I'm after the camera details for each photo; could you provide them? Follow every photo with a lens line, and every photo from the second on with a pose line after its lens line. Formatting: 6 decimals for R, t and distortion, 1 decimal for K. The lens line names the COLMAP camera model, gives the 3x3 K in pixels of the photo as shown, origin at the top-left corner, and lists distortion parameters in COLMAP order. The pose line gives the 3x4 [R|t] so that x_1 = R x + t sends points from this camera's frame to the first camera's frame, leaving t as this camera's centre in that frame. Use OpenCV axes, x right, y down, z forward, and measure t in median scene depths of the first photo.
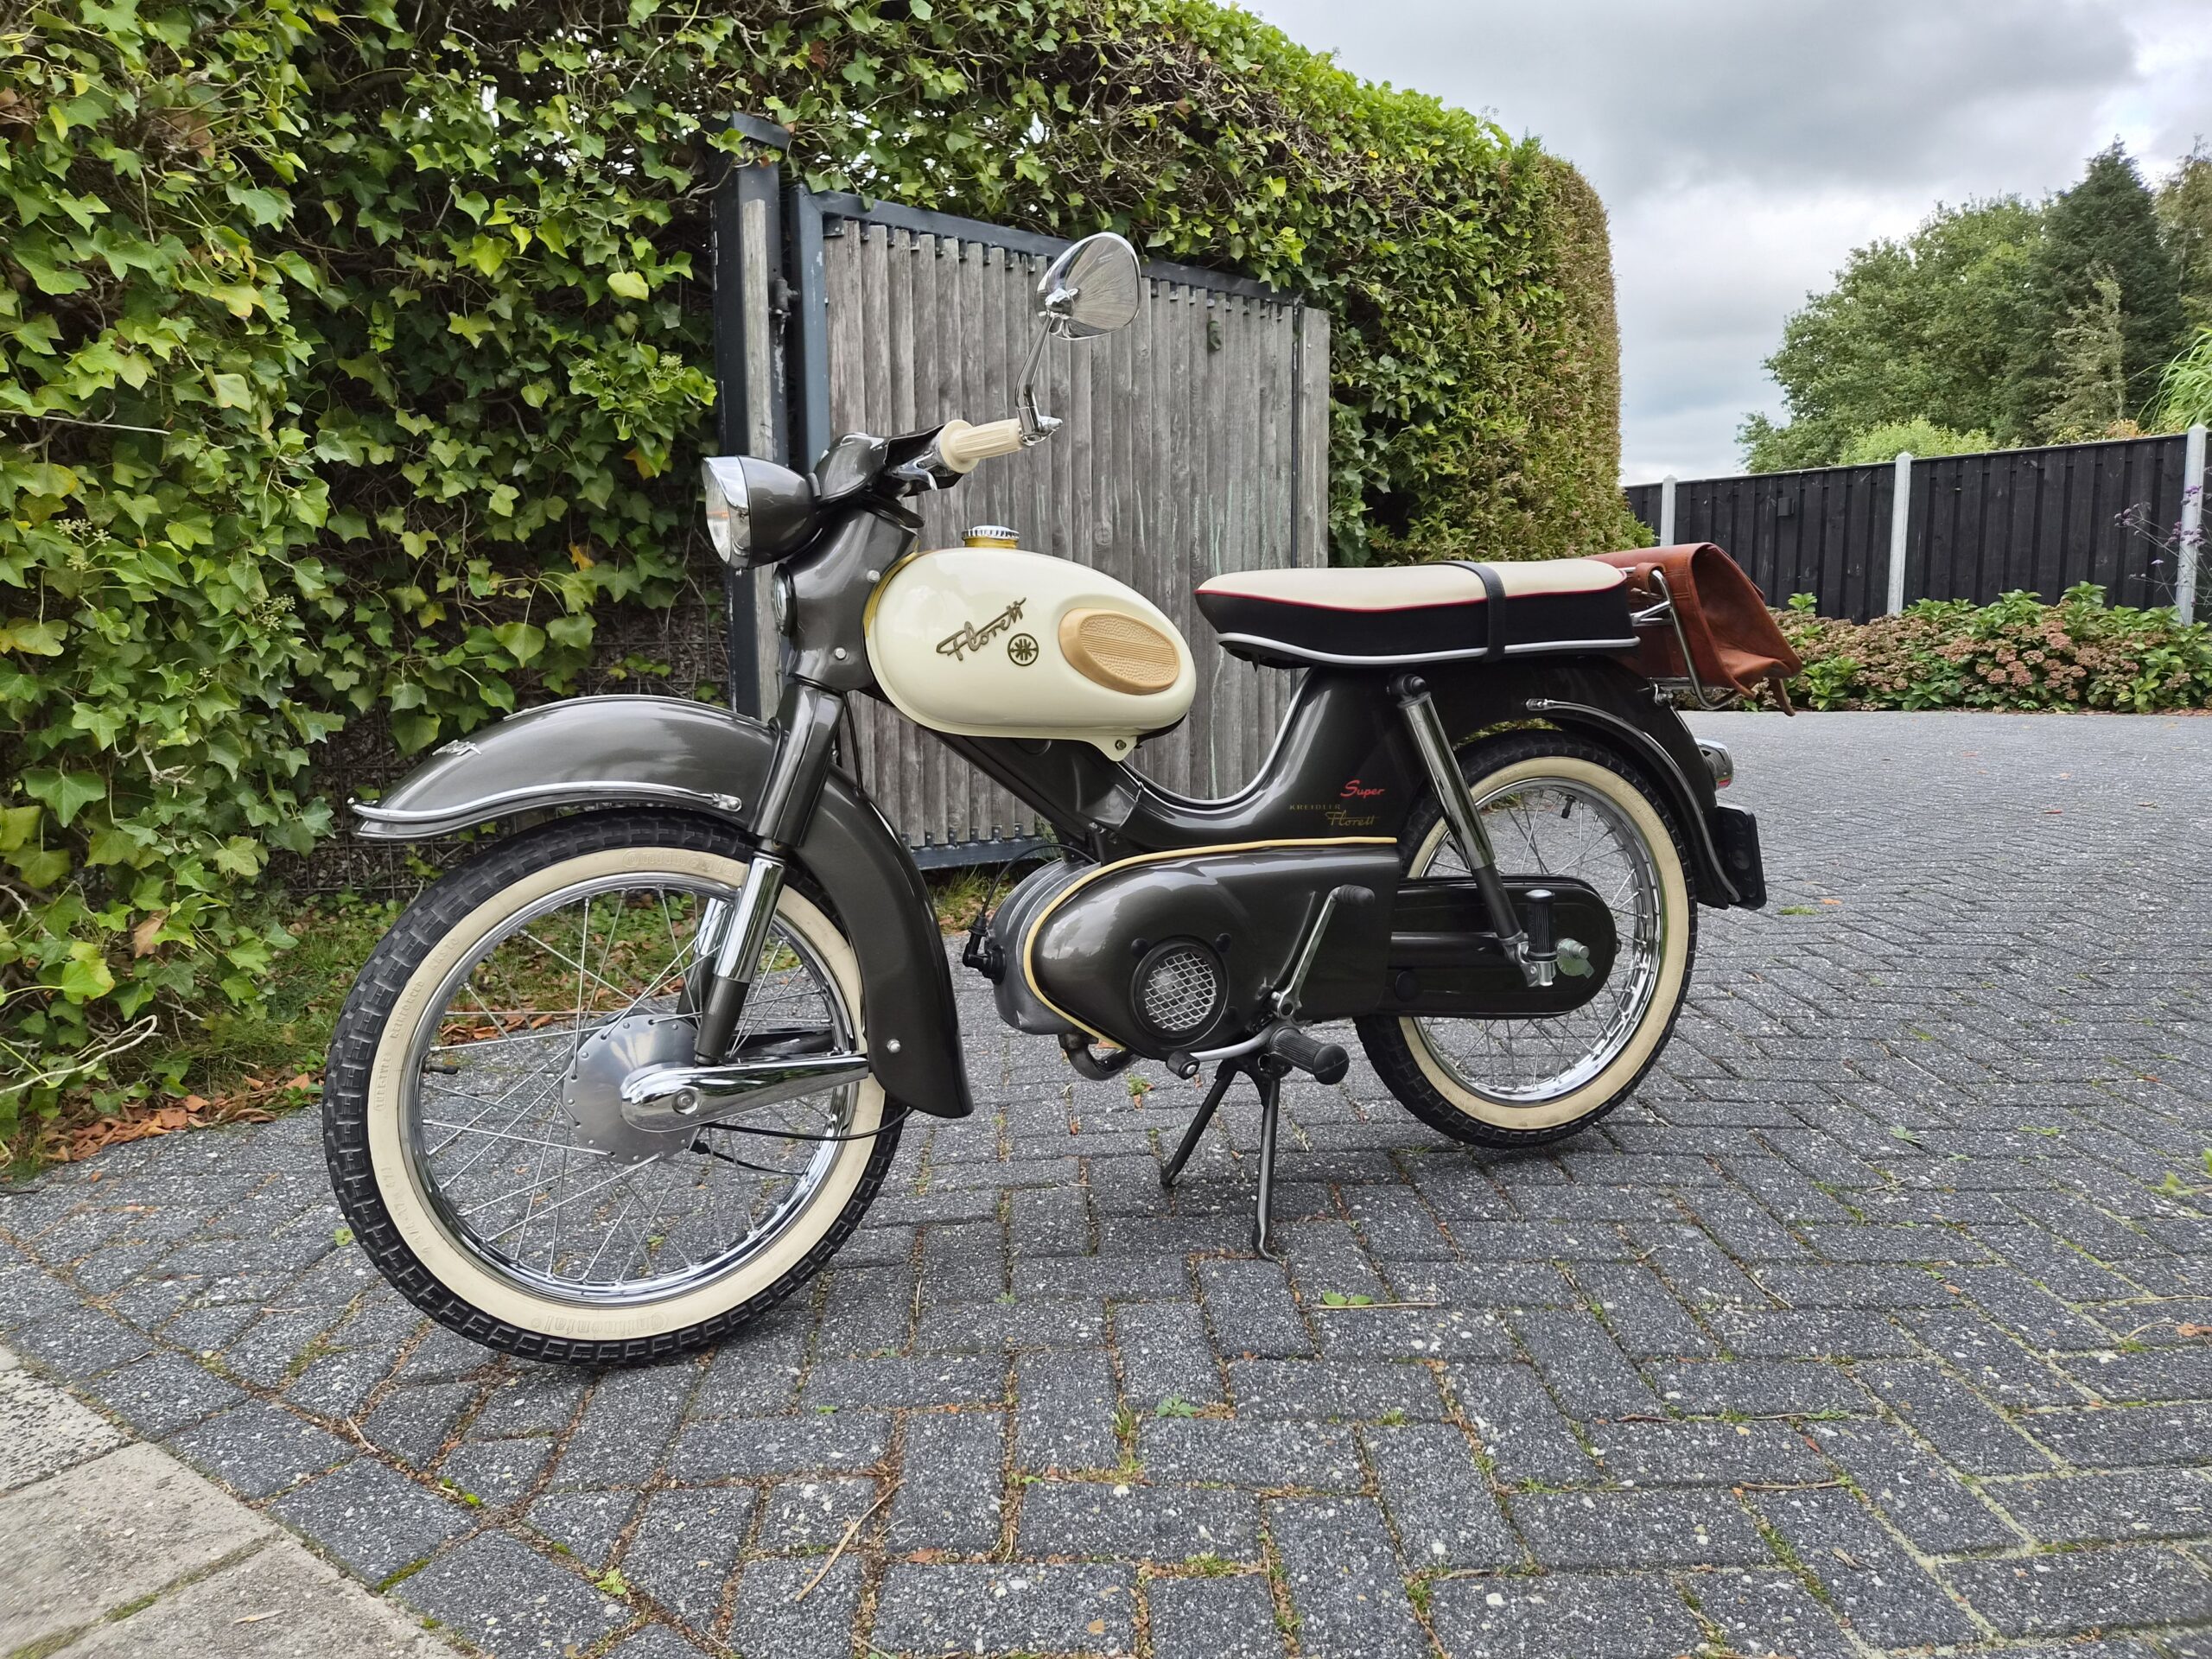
lens RADIAL K [[1516.8, 0, 1106.0], [0, 1516.8, 829.5], [0, 0, 1]] dist [0.051048, 0.000440]
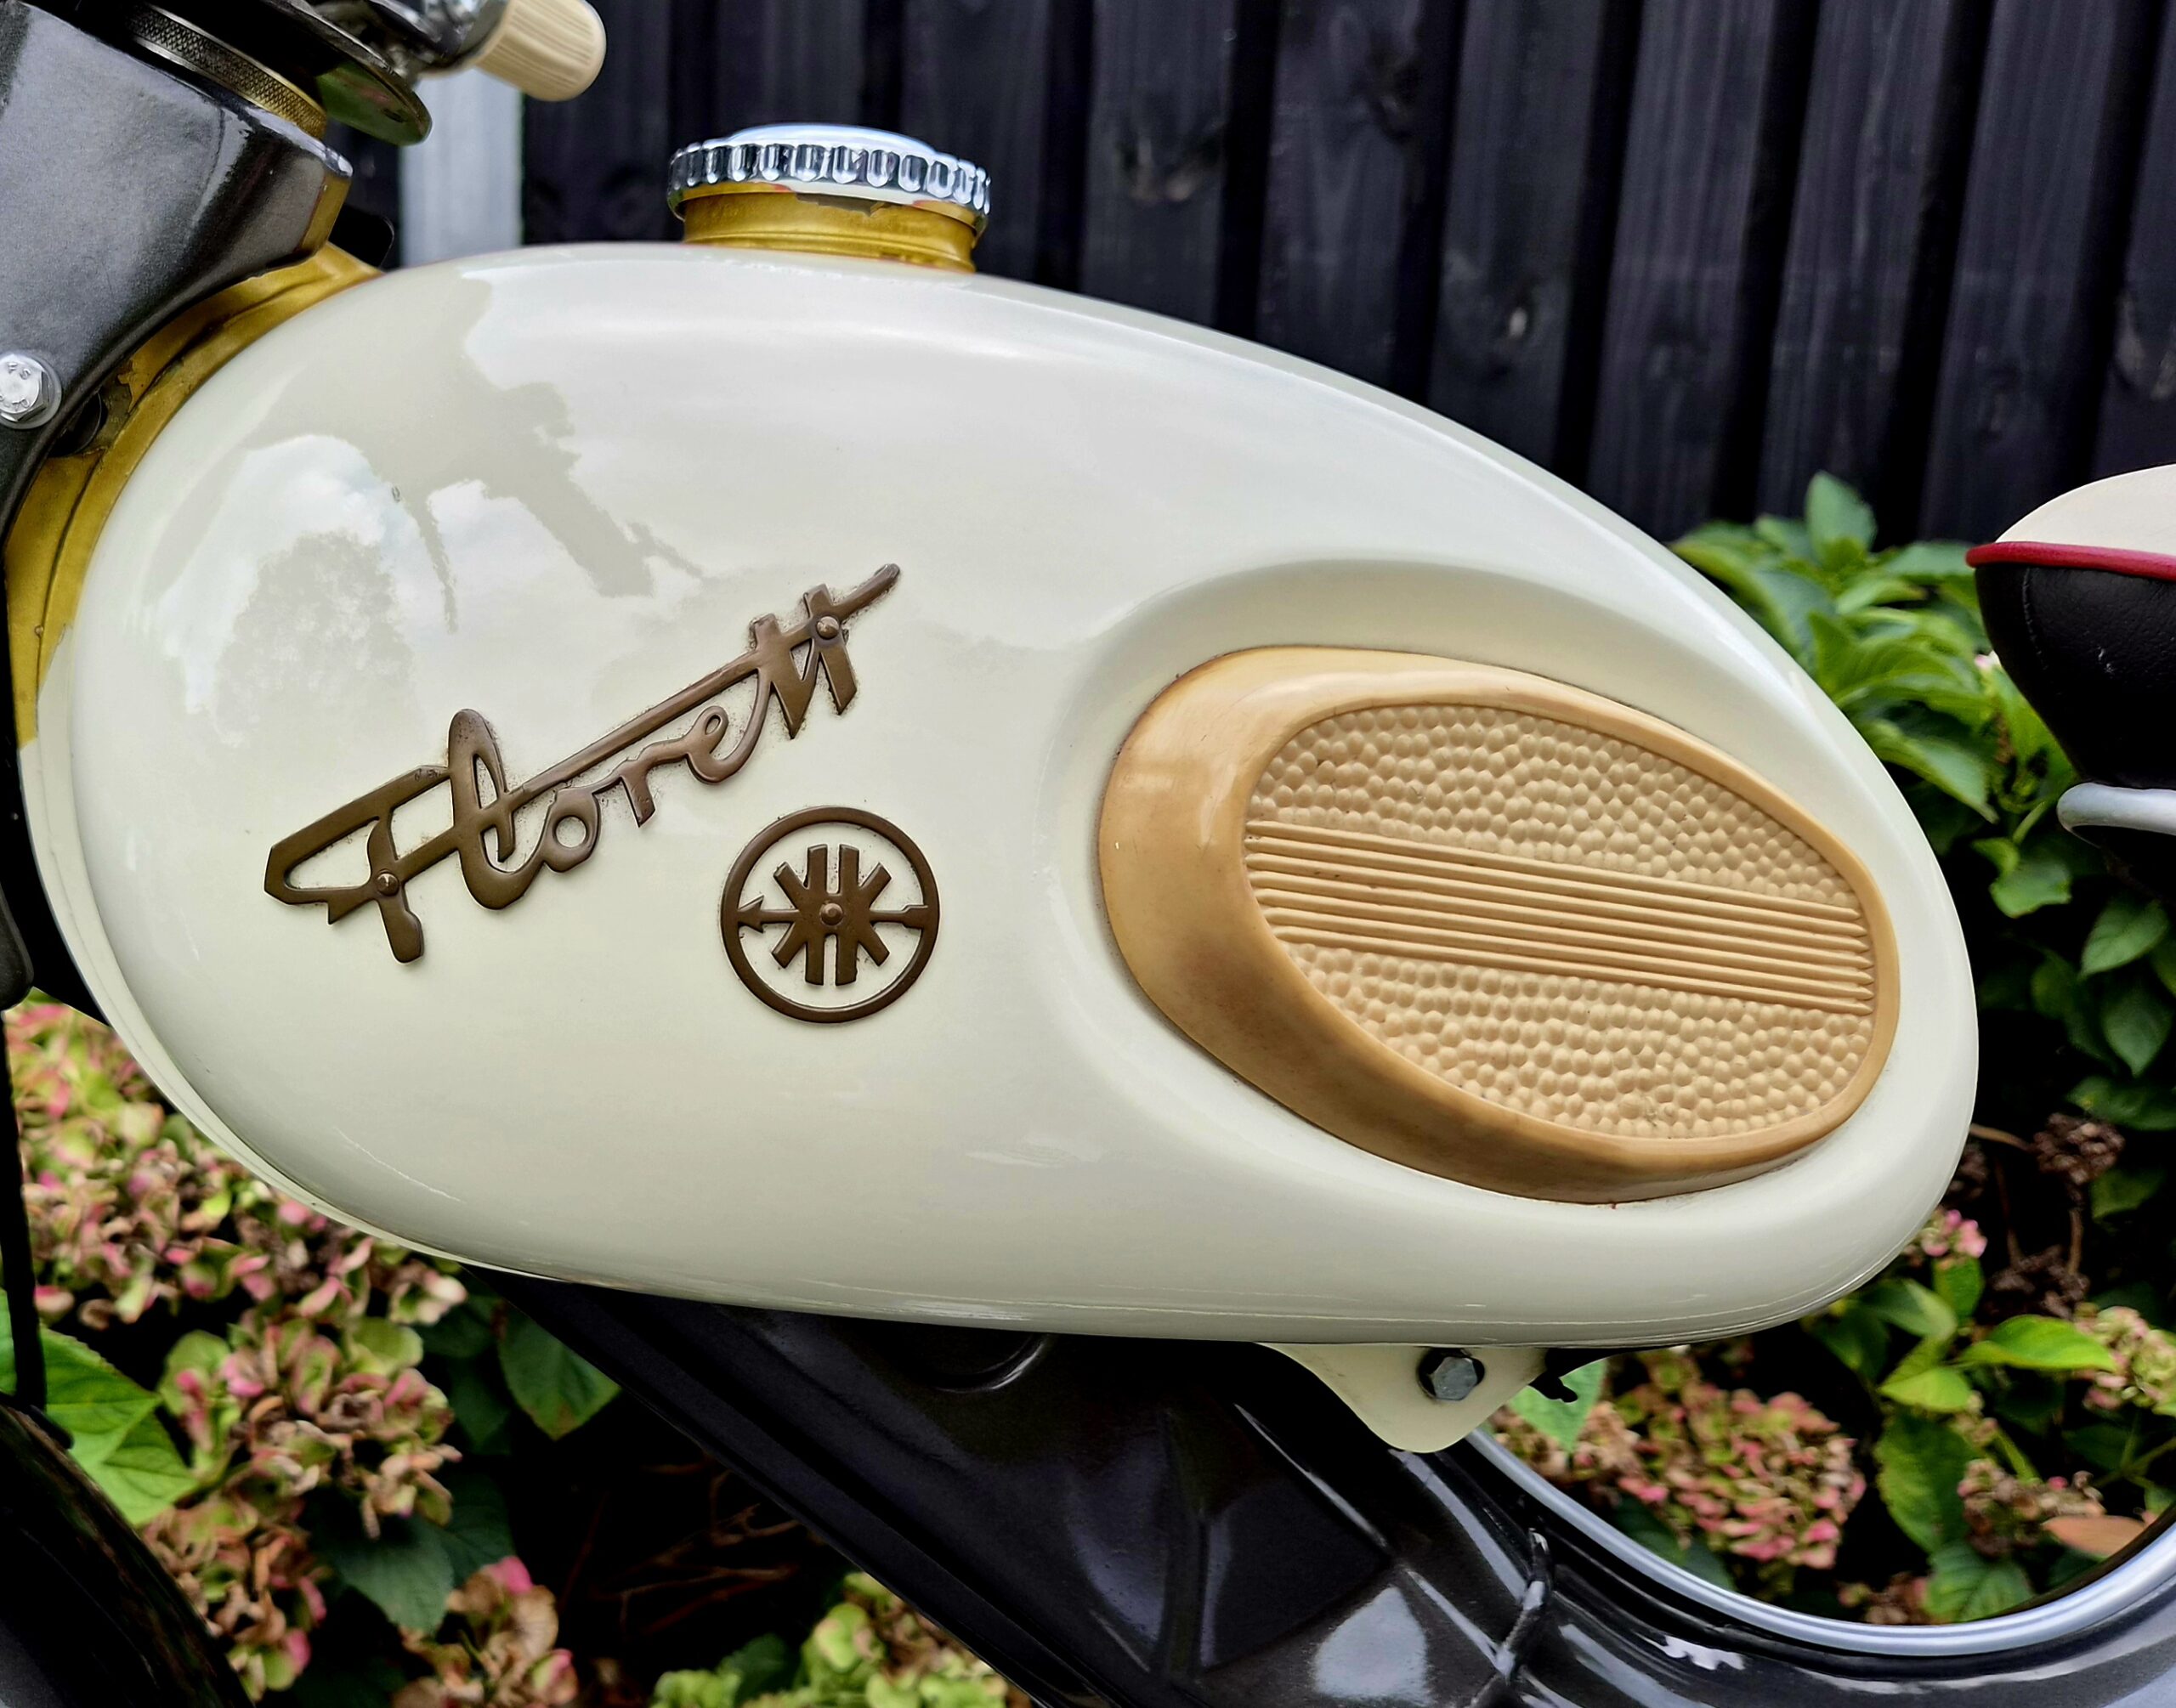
lens RADIAL K [[2214.2, 0, 659.6], [0, 2214.2, 1006.9], [0, 0, 1]] dist [0.034434, -0.030385]
pose [[0.937213, 0.122140, -0.326671, 0.002541], [-0.096029, 0.990838, 0.094961, -0.117296], [0.335276, -0.057629, 0.940356, 0.715381]]
